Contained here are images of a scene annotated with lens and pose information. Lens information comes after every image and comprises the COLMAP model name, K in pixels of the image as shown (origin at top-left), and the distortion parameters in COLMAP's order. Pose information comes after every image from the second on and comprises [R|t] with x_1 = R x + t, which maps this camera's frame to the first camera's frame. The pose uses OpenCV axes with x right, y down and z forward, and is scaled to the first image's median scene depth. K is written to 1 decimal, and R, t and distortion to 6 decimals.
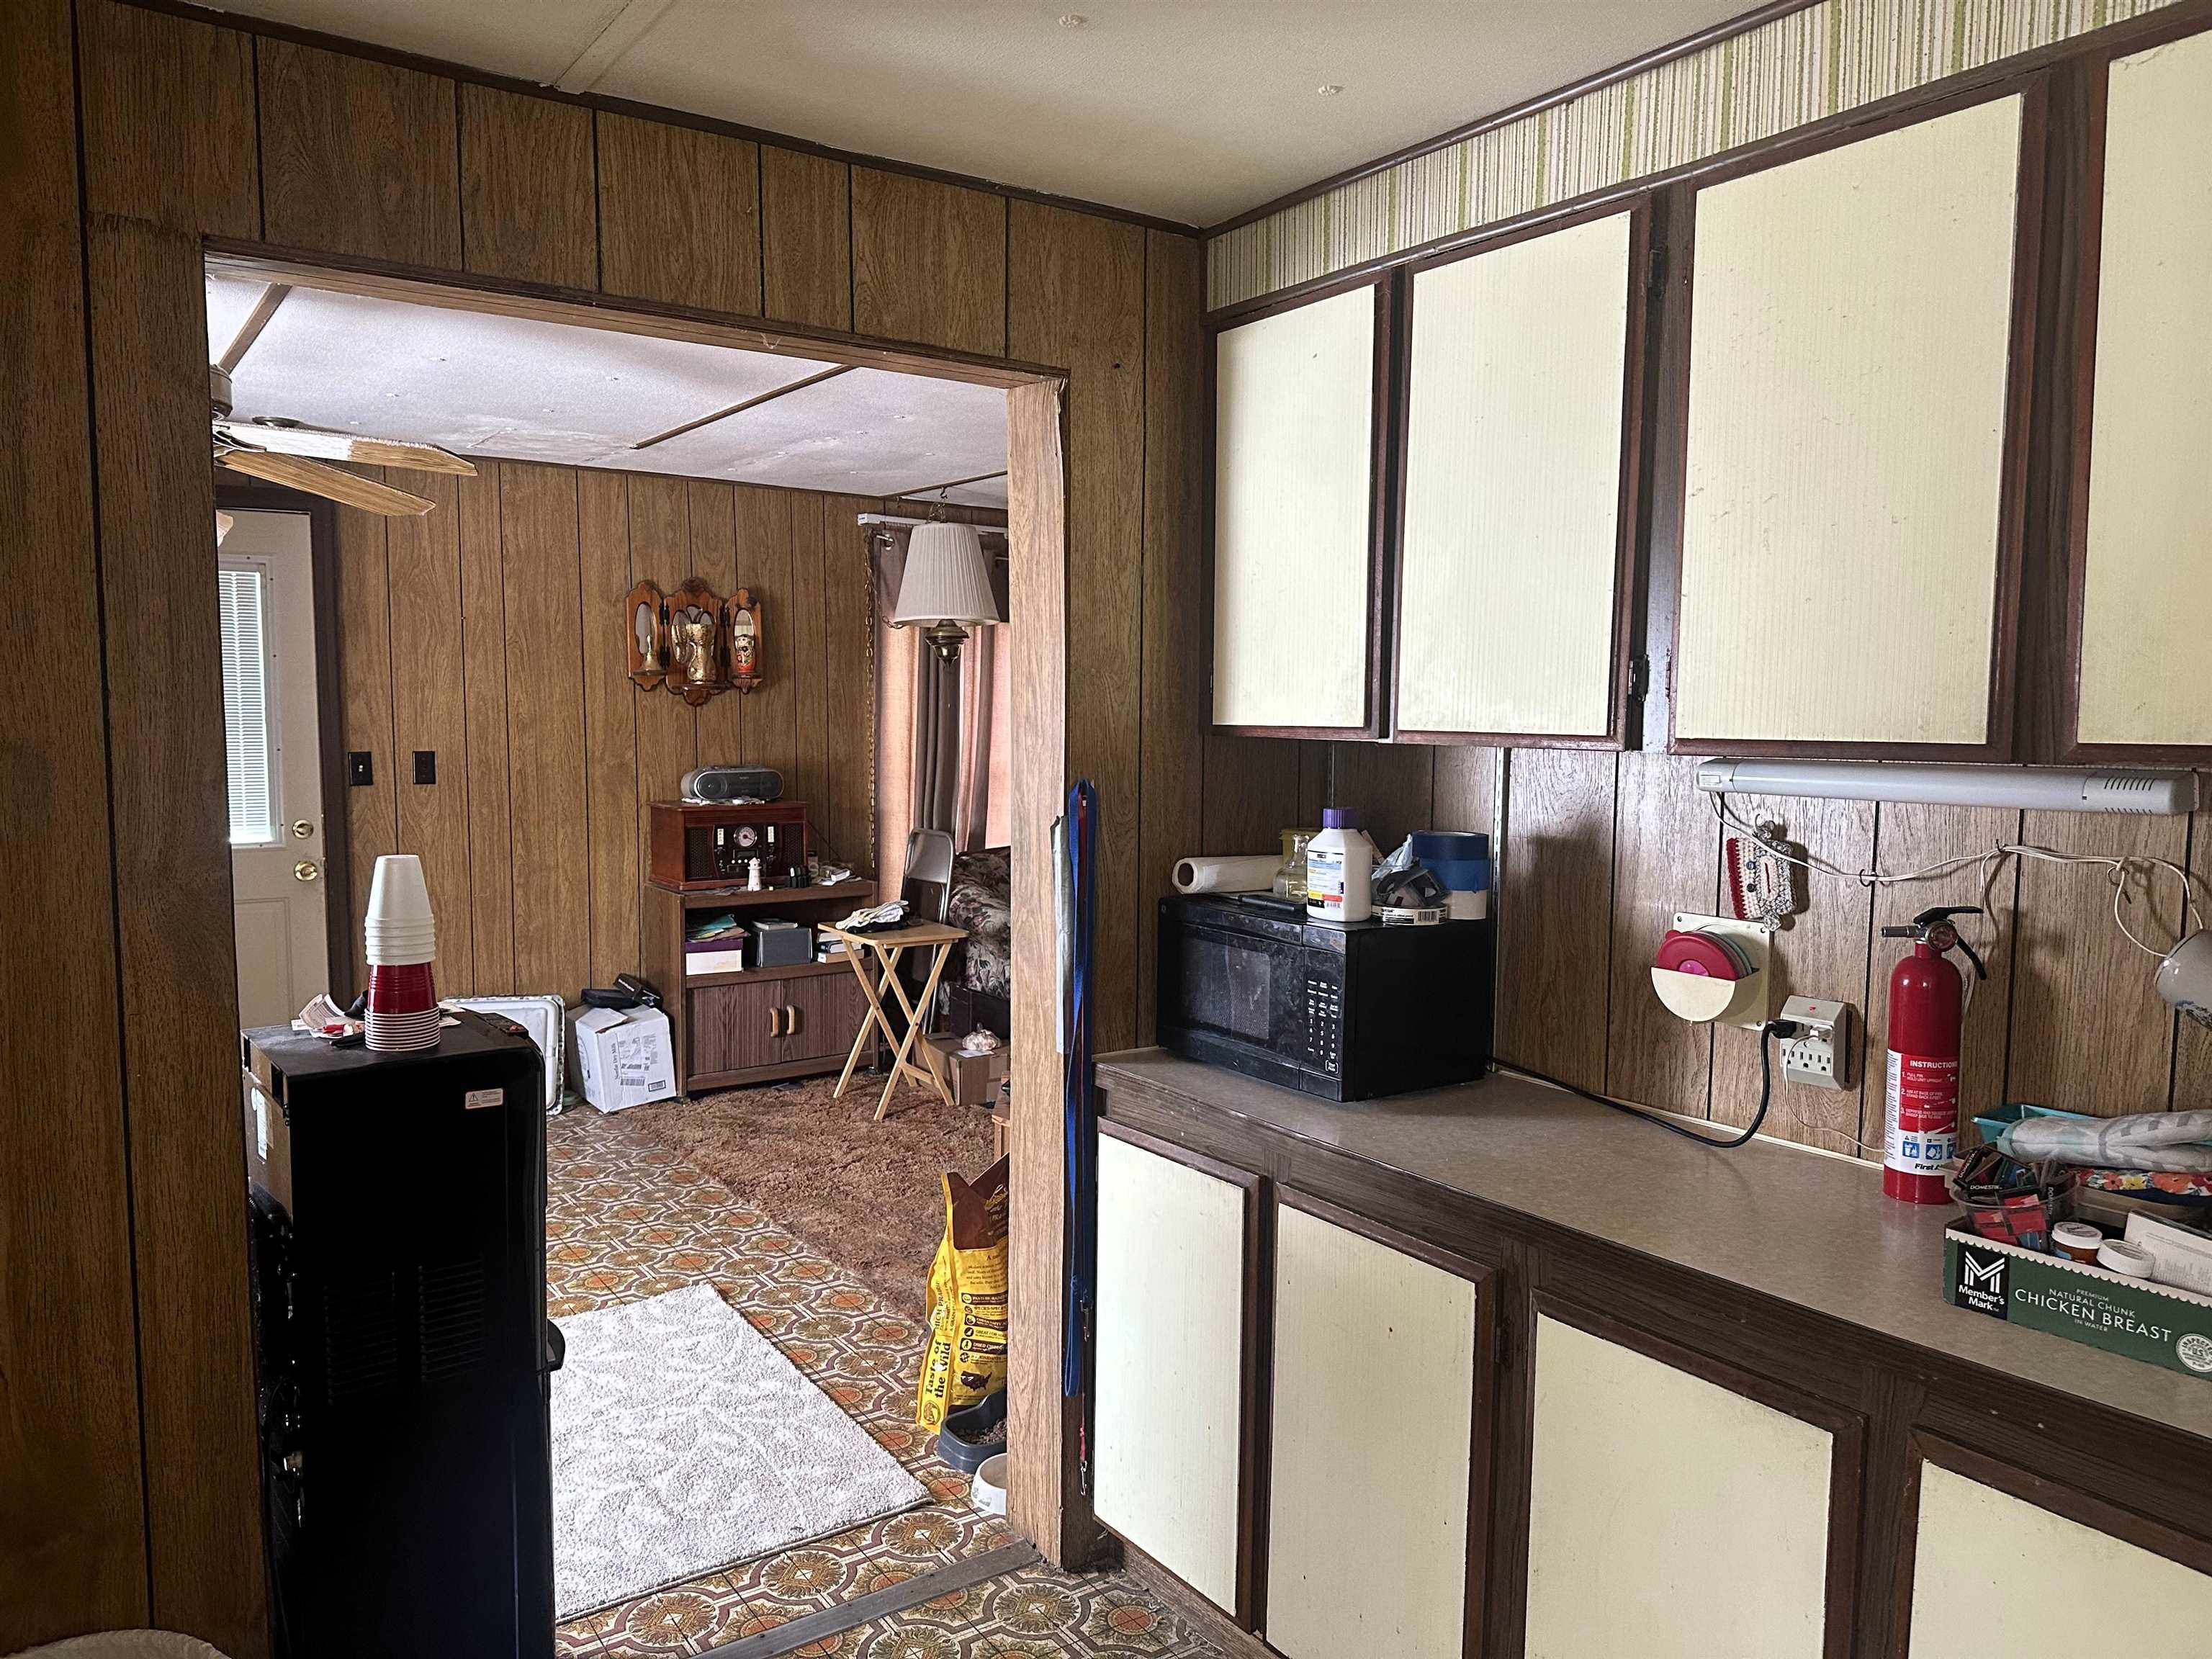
lens RADIAL K [[1553.5, 0, 1116.7], [0, 1553.5, 846.5], [0, 0, 1]] dist [0.061490, -0.016373]
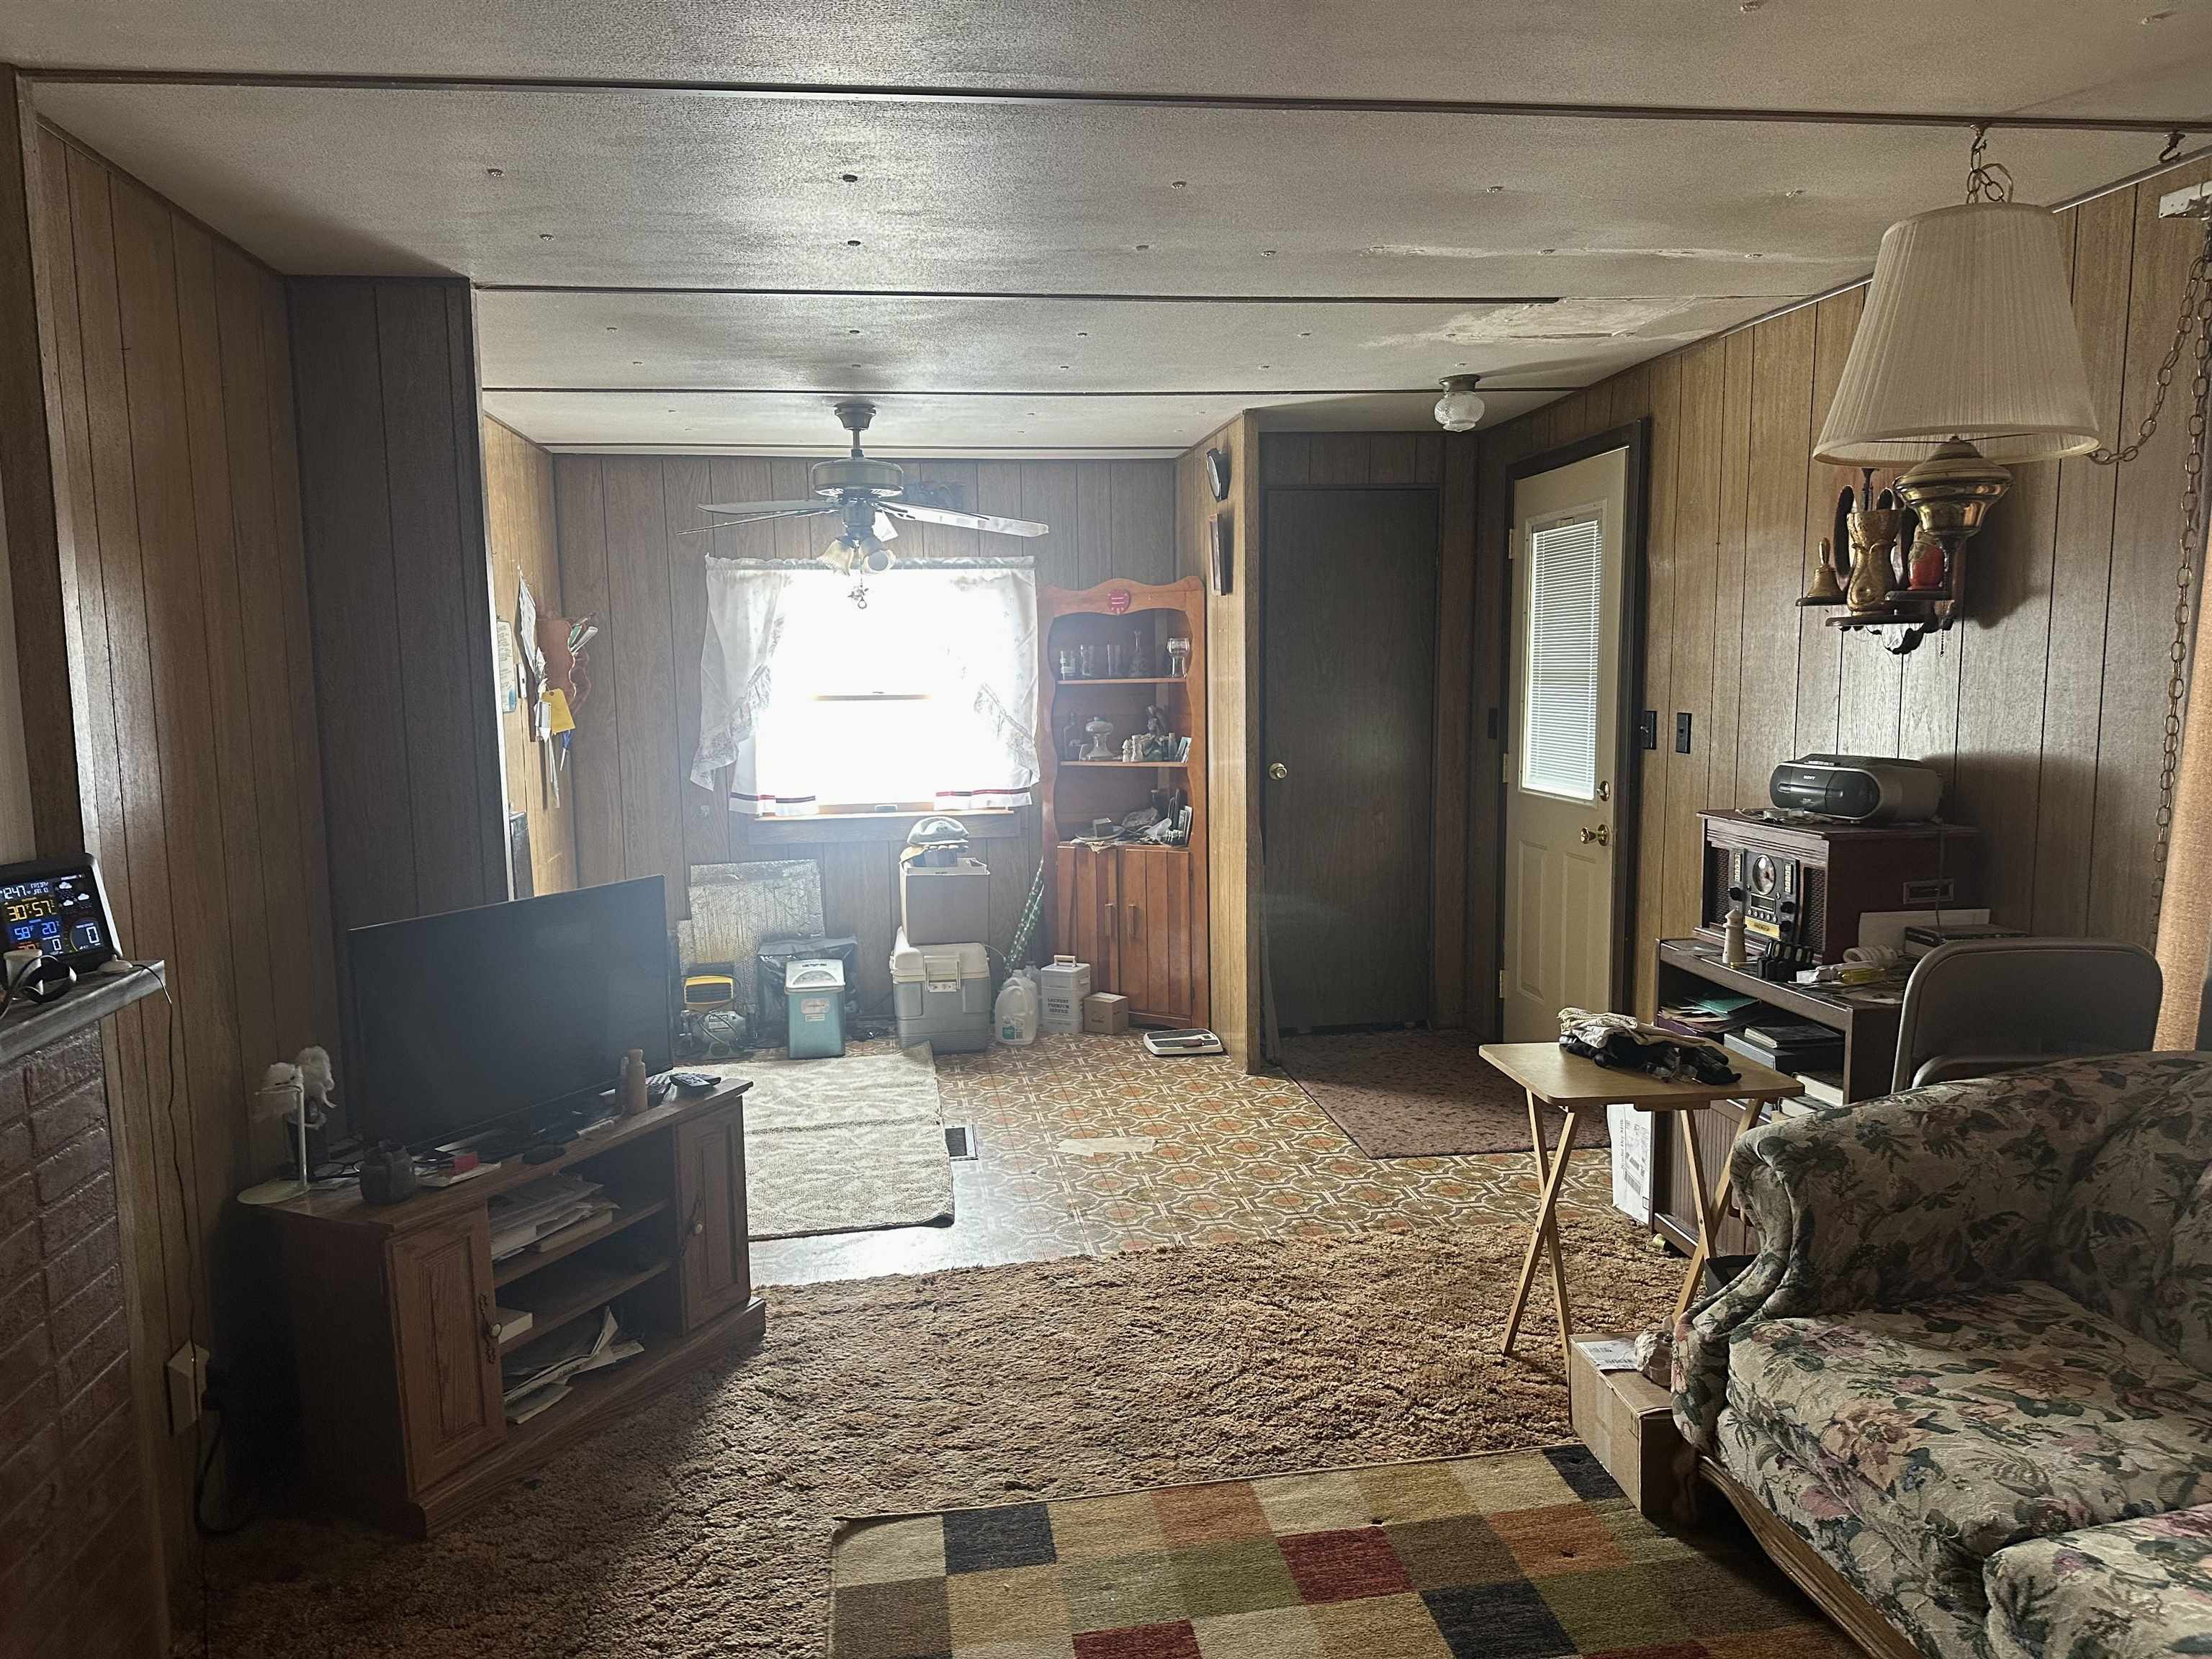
lens RADIAL K [[1553.5, 0, 1090.2], [0, 1553.5, 844.8], [0, 0, 1]] dist [0.061490, -0.016373]
pose [[-0.447116, 0.109816, -0.887709, 0.398878], [-0.070149, 0.985073, 0.157193, -0.092225], [0.891721, 0.132555, -0.432739, 1.009357]]
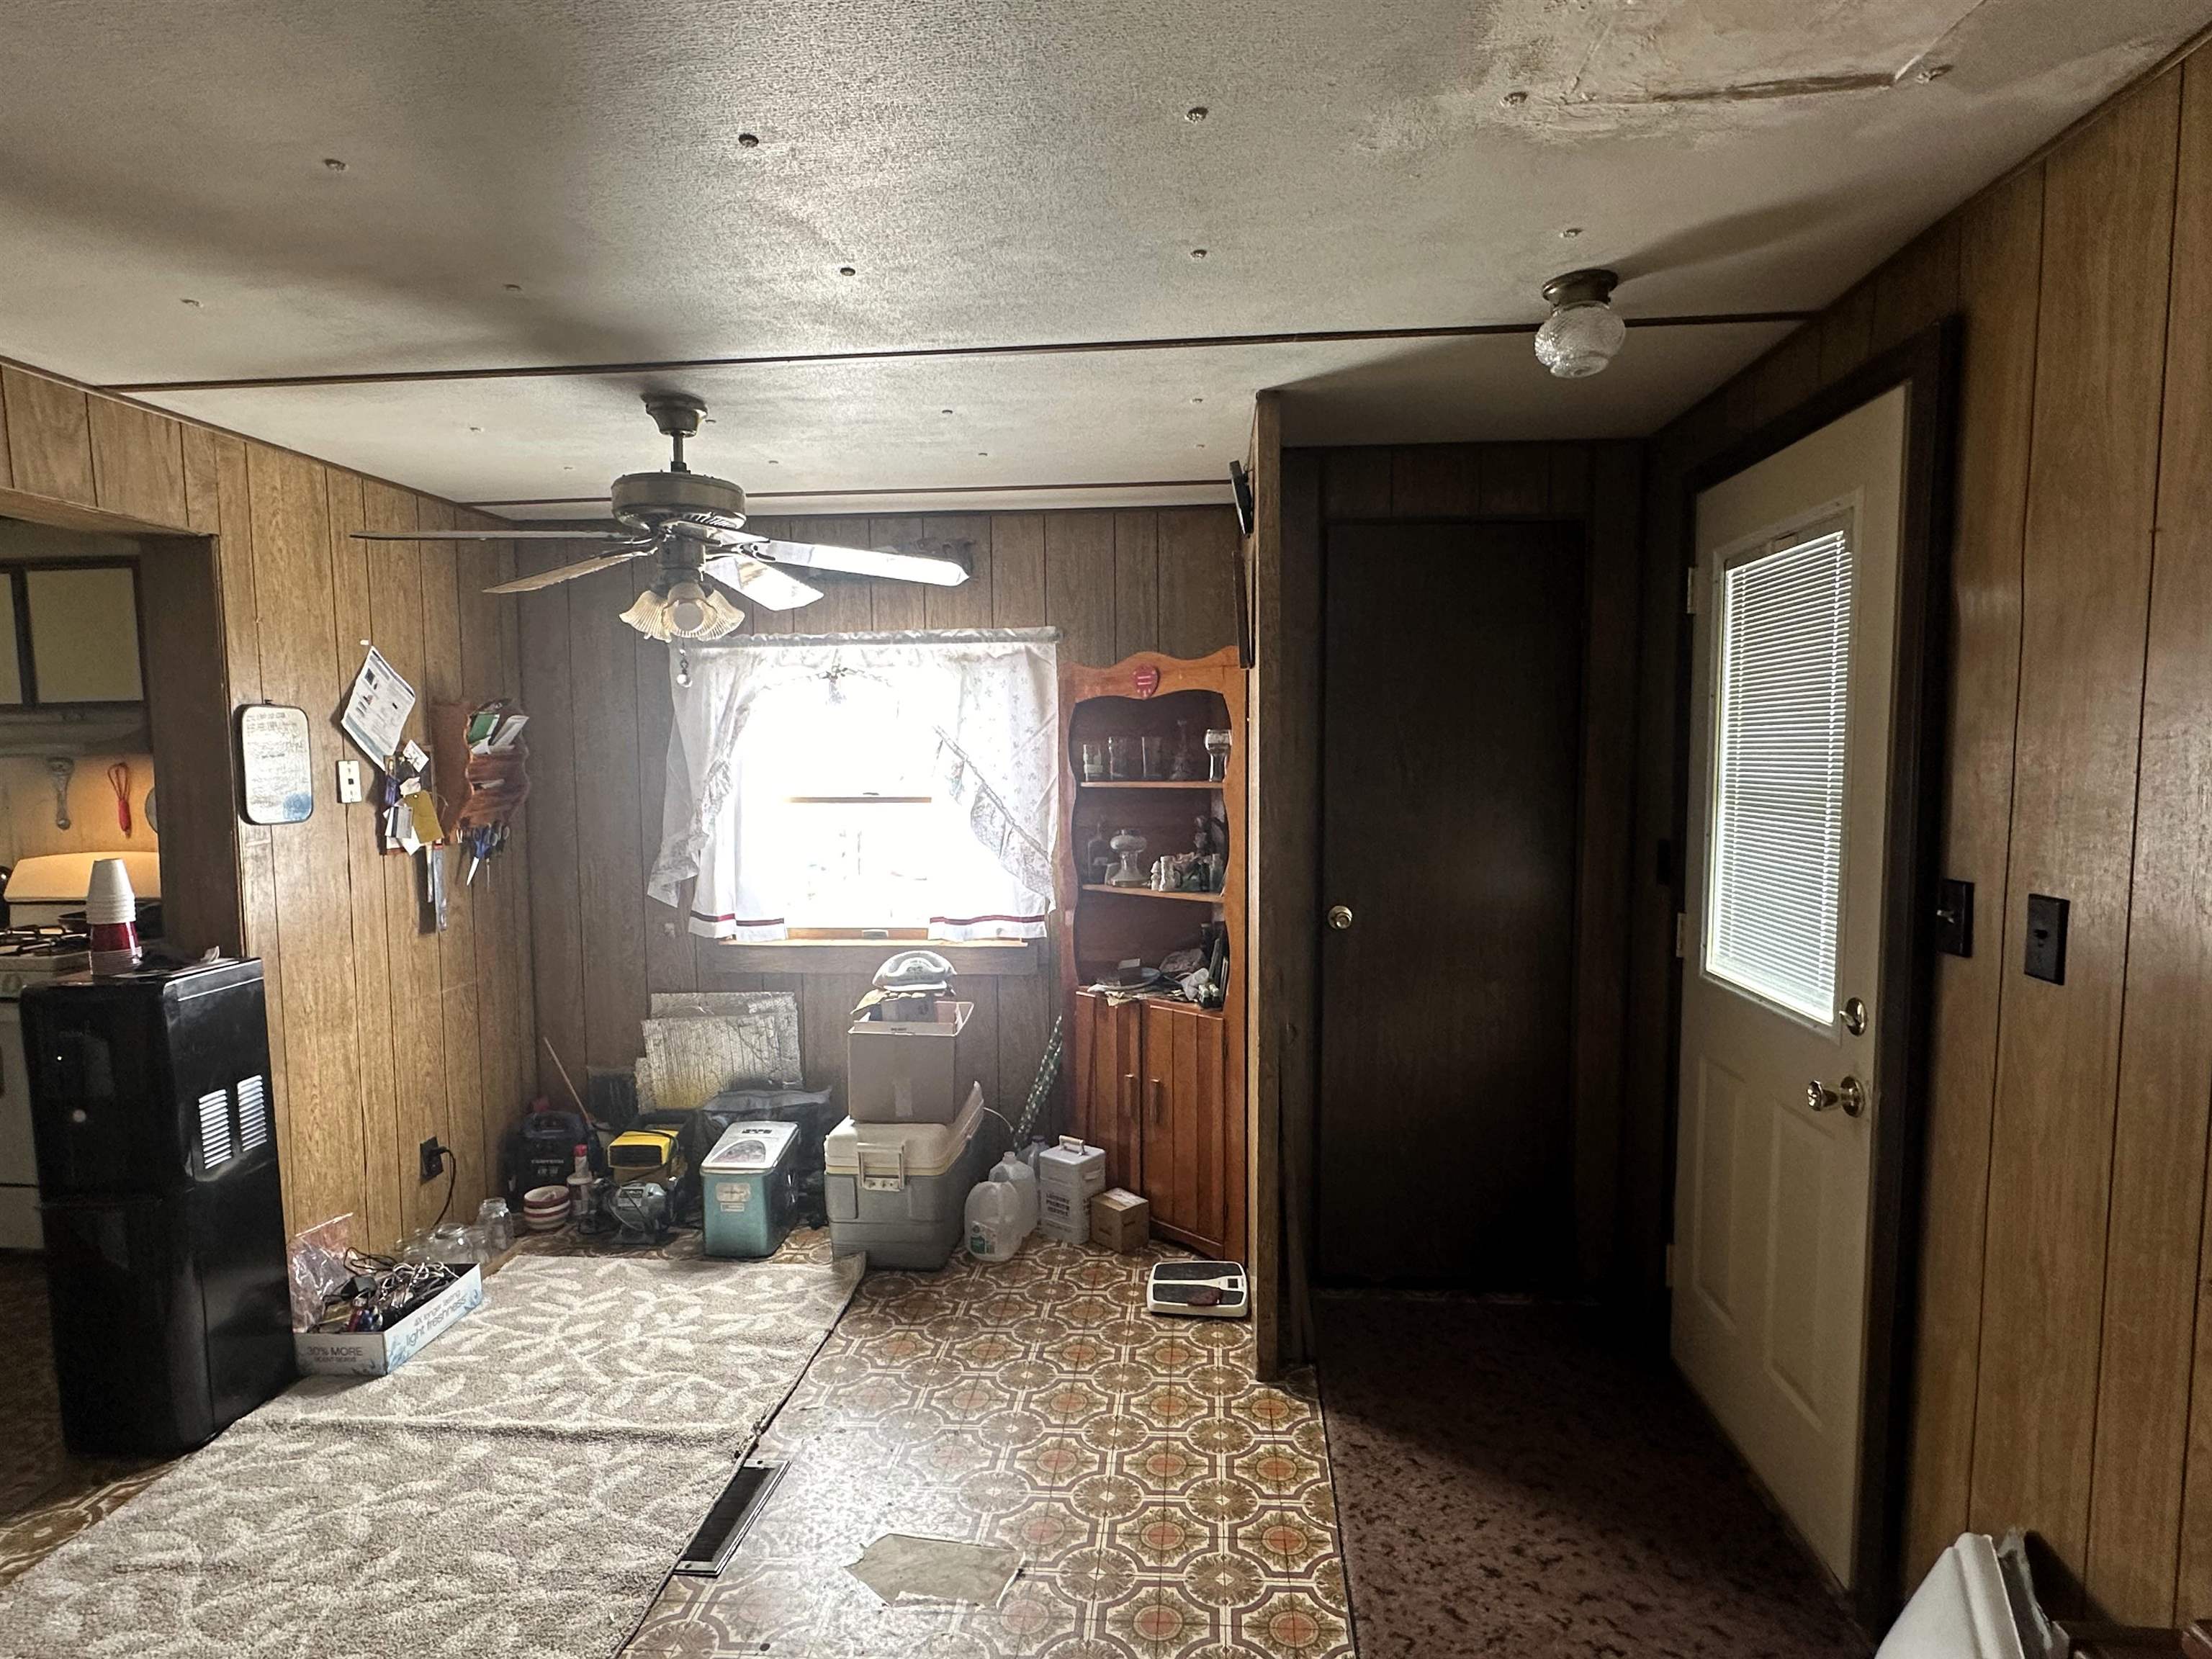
lens RADIAL K [[1184.3, 0, 1107.7], [0, 1184.3, 830.9], [0, 0, 1]] dist [-0.017240, 0.005912]
pose [[-0.637683, 0.058216, -0.768096, -0.064157], [-0.066458, 0.989264, 0.130153, -0.092296], [0.767427, 0.134043, -0.626968, 0.930026]]
